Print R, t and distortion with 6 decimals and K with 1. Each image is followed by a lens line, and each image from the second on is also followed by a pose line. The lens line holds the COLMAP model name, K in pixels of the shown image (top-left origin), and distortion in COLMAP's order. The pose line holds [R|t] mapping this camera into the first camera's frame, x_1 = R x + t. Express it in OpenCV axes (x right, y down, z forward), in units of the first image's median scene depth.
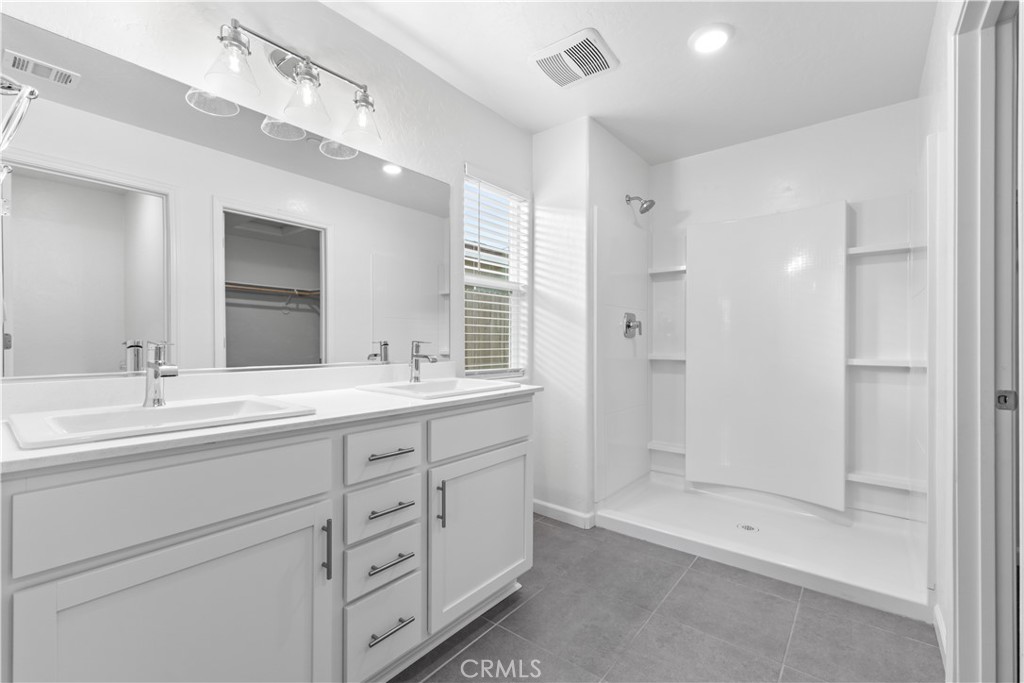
lens RADIAL K [[441.5, 0, 512.0], [0, 441.5, 341.1], [0, 0, 1]] dist [0.012383, -0.000682]
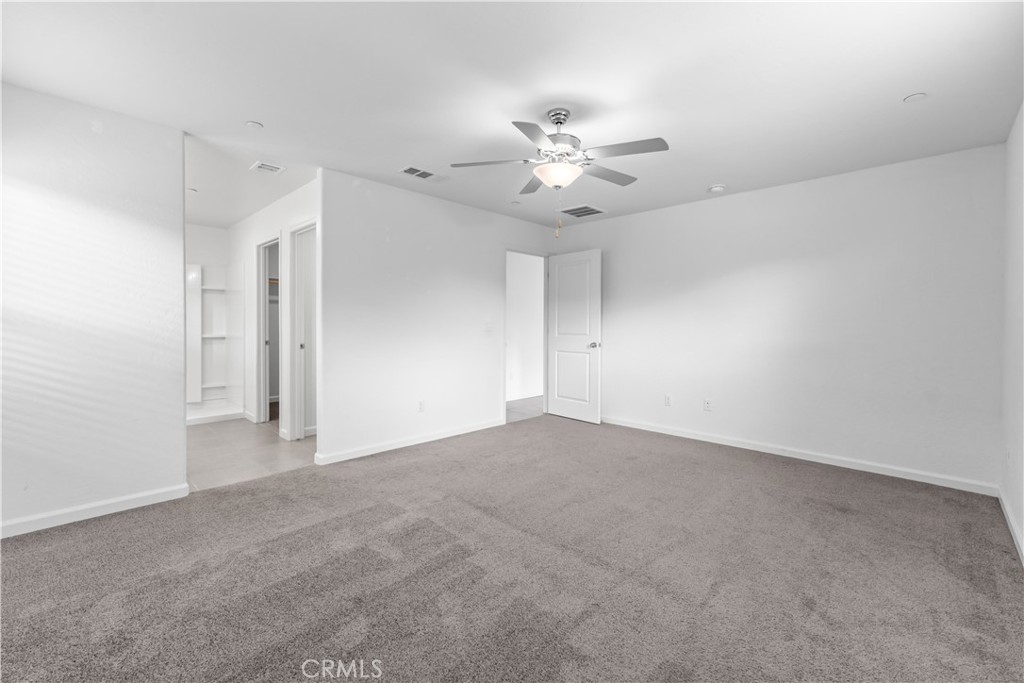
lens RADIAL K [[441.5, 0, 532.2], [0, 441.5, 324.5], [0, 0, 1]] dist [0.012383, -0.000682]
pose [[0.080762, -0.008528, 0.996697, -1.448892], [-0.002464, 0.999959, 0.008755, -0.038591], [-0.996730, -0.003163, 0.080738, -0.915375]]
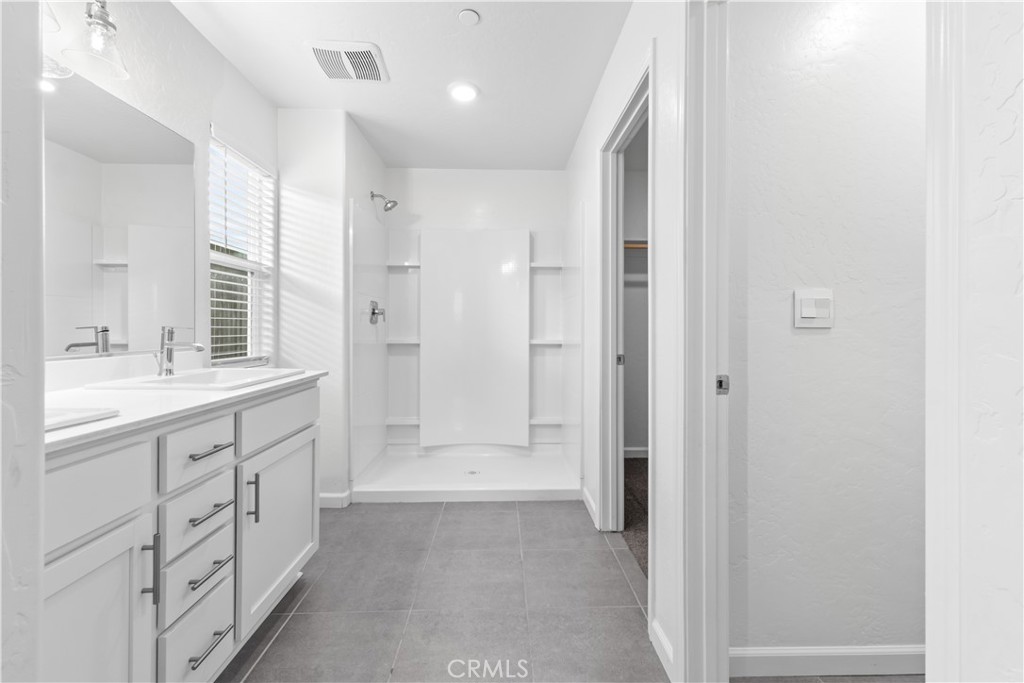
lens RADIAL K [[441.5, 0, 507.5], [0, 441.5, 327.2], [0, 0, 1]] dist [0.012383, -0.000682]
pose [[0.767416, 0.001840, 0.641147, -0.227783], [-0.001765, 0.999998, -0.000758, 0.000757], [-0.641147, -0.000550, 0.767418, -0.050188]]
